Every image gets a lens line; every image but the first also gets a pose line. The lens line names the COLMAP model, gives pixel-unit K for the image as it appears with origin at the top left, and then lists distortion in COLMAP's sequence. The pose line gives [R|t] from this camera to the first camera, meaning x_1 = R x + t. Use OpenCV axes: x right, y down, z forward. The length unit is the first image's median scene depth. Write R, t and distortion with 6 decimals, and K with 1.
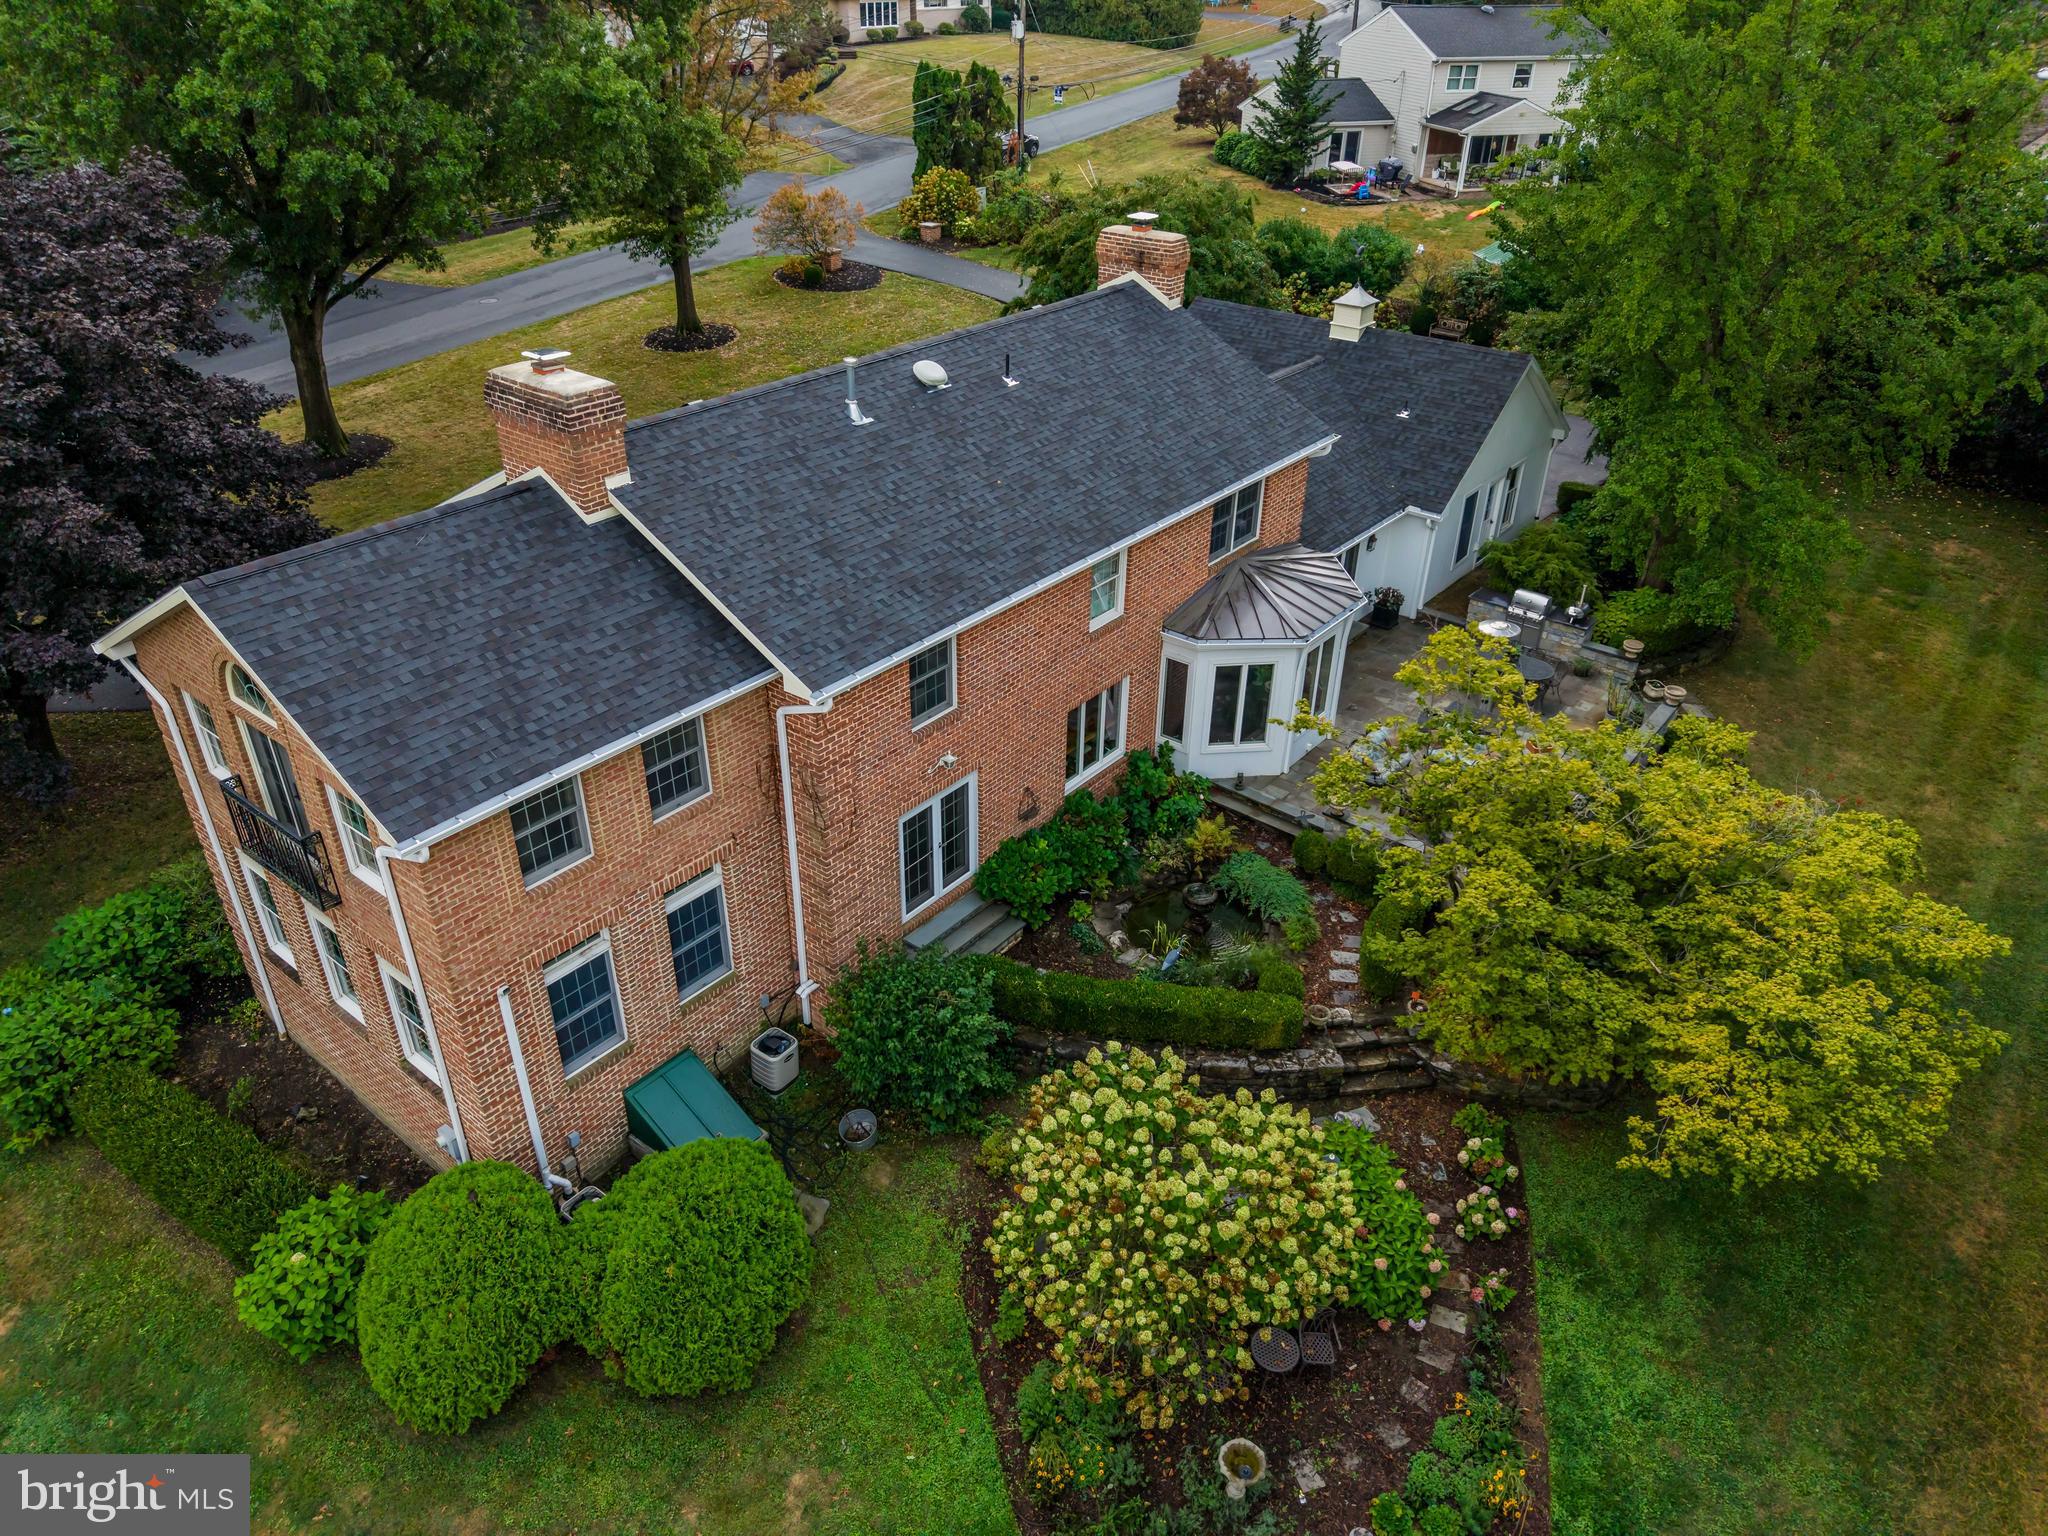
lens RADIAL K [[1371.7, 0, 1024.0], [0, 1371.7, 768.0], [0, 0, 1]] dist [0.058957, -0.057443]
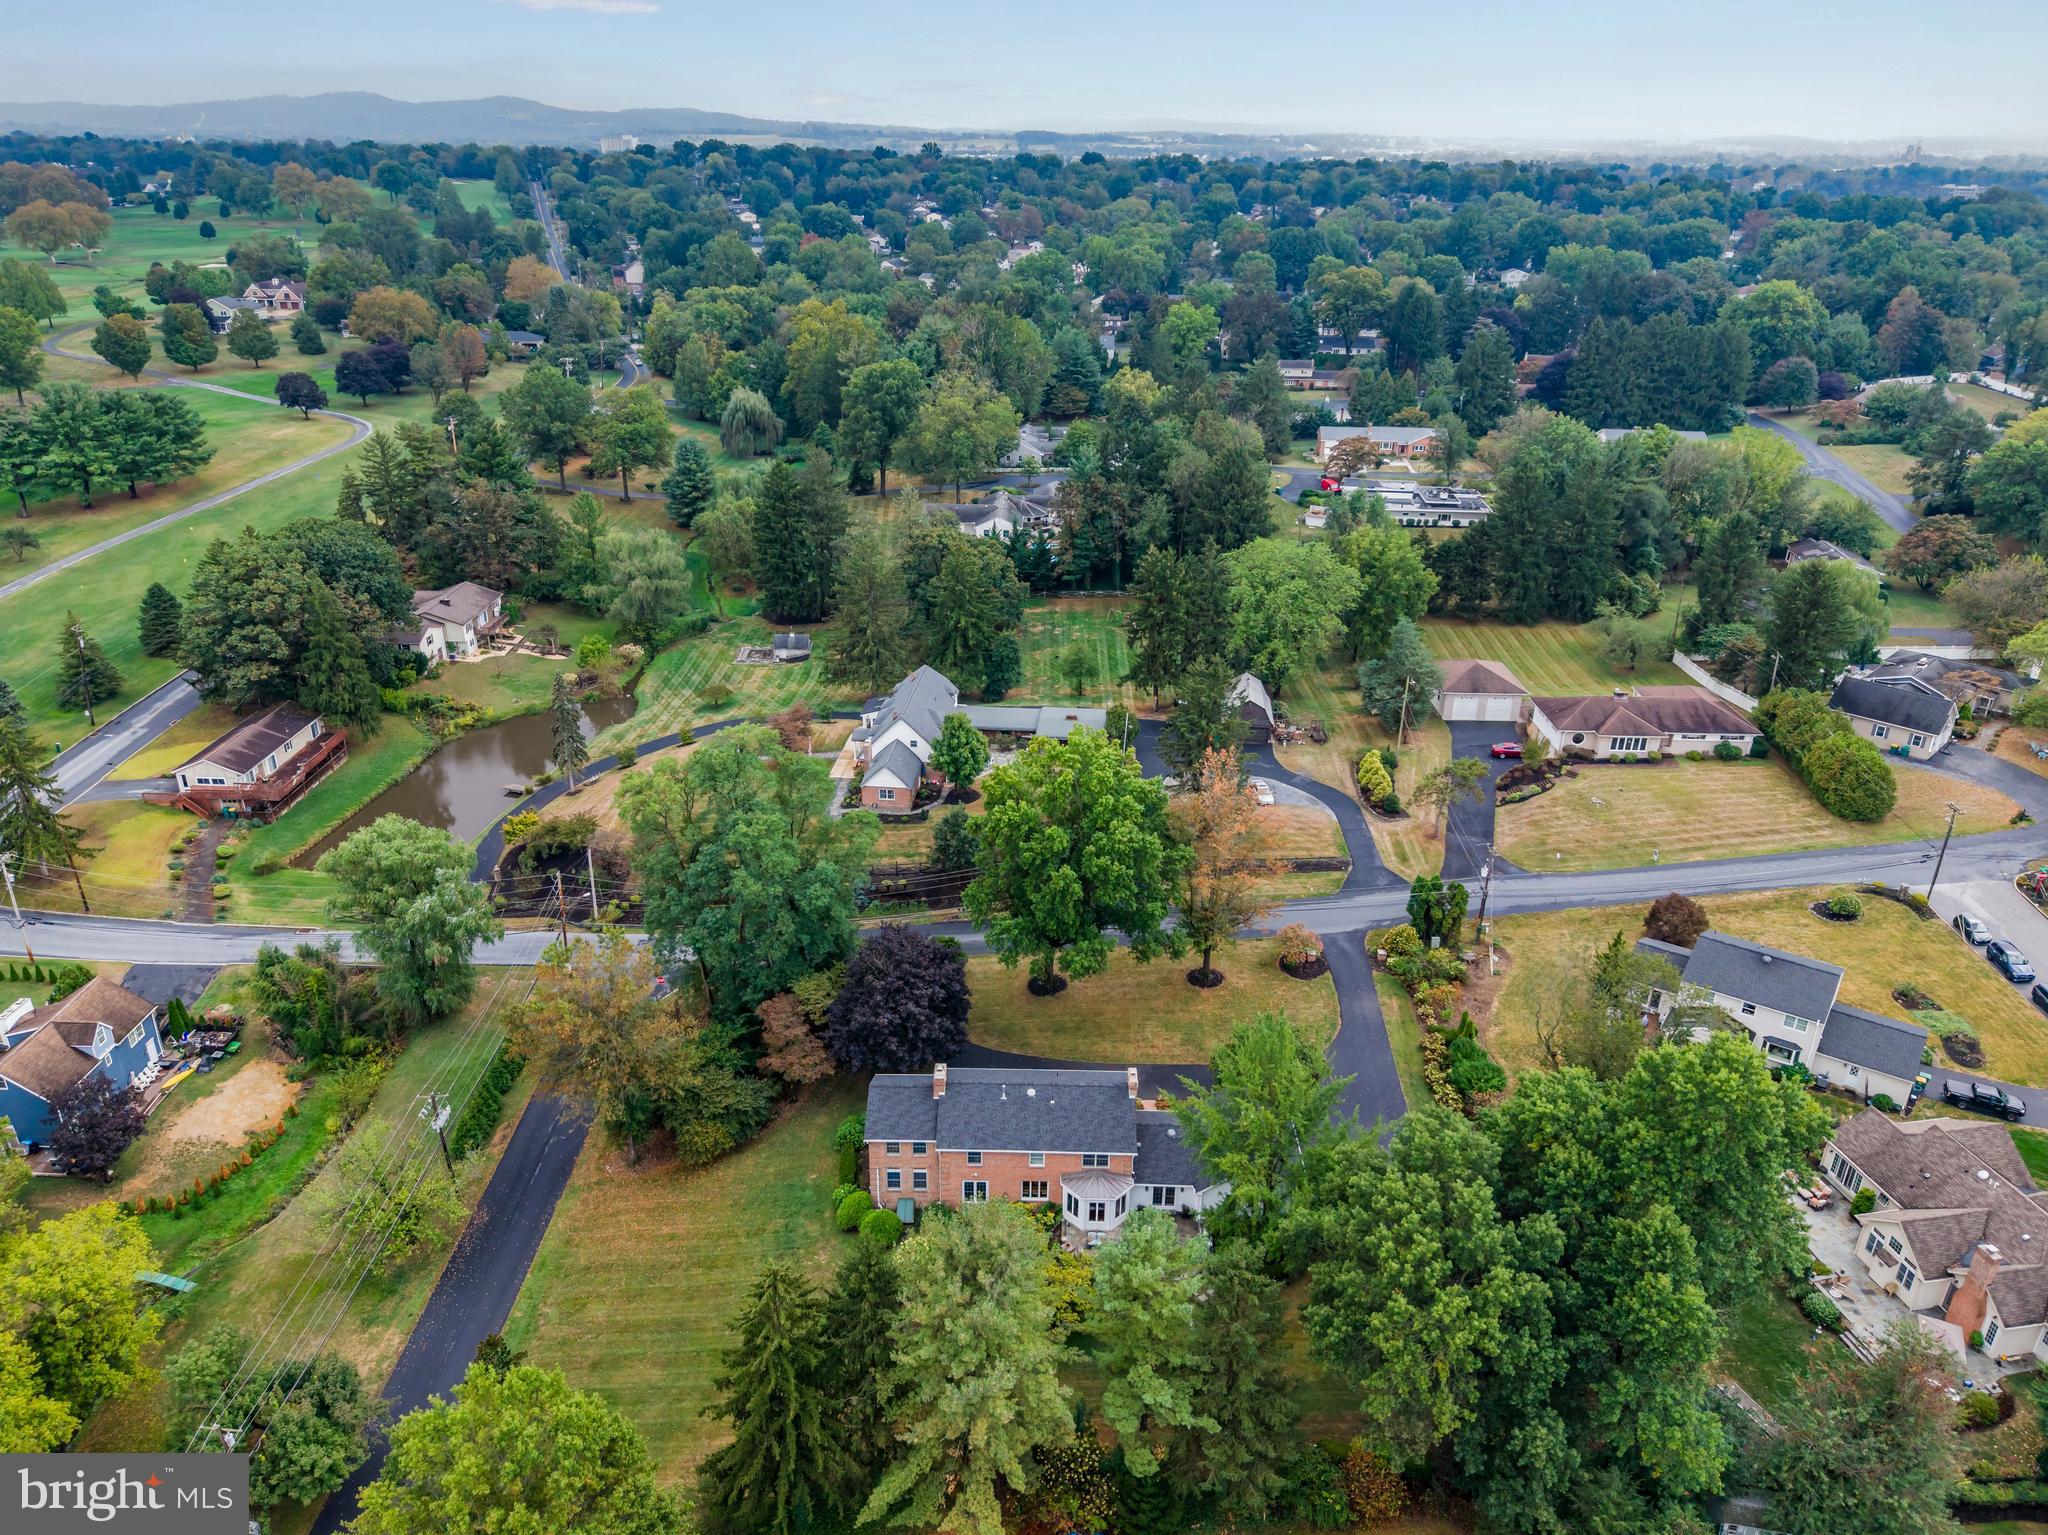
lens RADIAL K [[1416.8, 0, 1016.8], [0, 1416.8, 786.7], [0, 0, 1]] dist [0.021770, -0.043984]
pose [[0.604420, 0.325040, -0.727341, 2.704402], [-0.409443, 0.909917, 0.066384, -1.378936], [0.683398, 0.257681, 0.683058, -2.204277]]
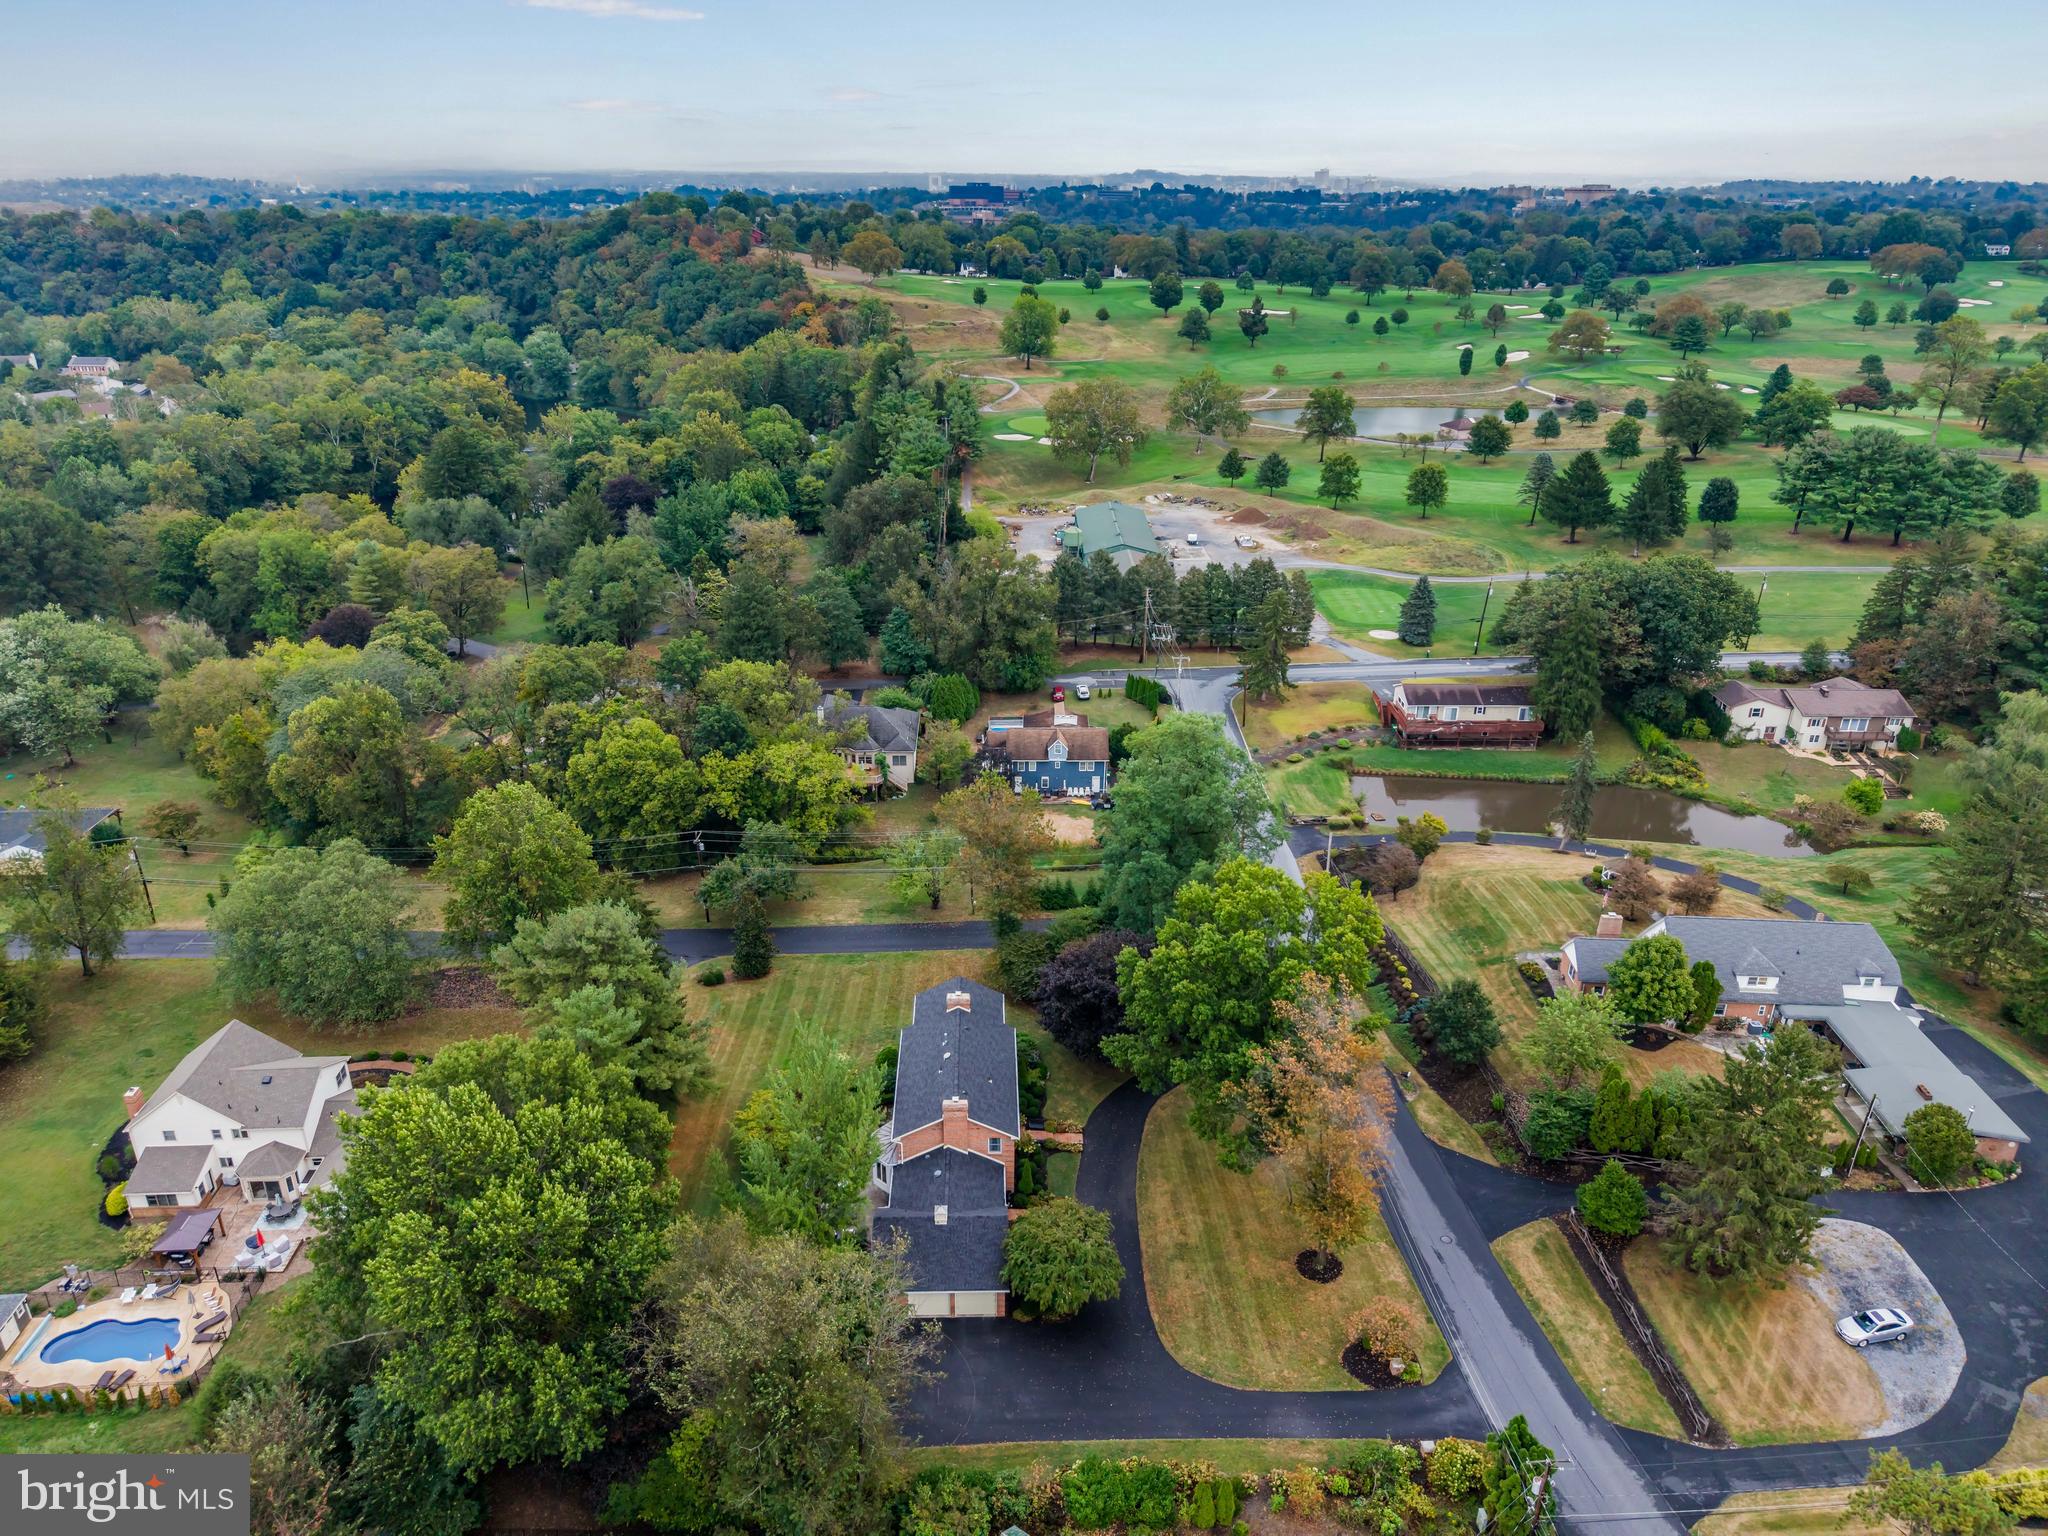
lens RADIAL K [[1371.7, 0, 1024.0], [0, 1371.7, 768.0], [0, 0, 1]] dist [0.058957, -0.057443]
pose [[-0.771284, 0.227876, -0.594301, 2.187134], [-0.344478, 0.635697, 0.690814, -4.044187], [0.535215, 0.737537, -0.411805, 2.254549]]
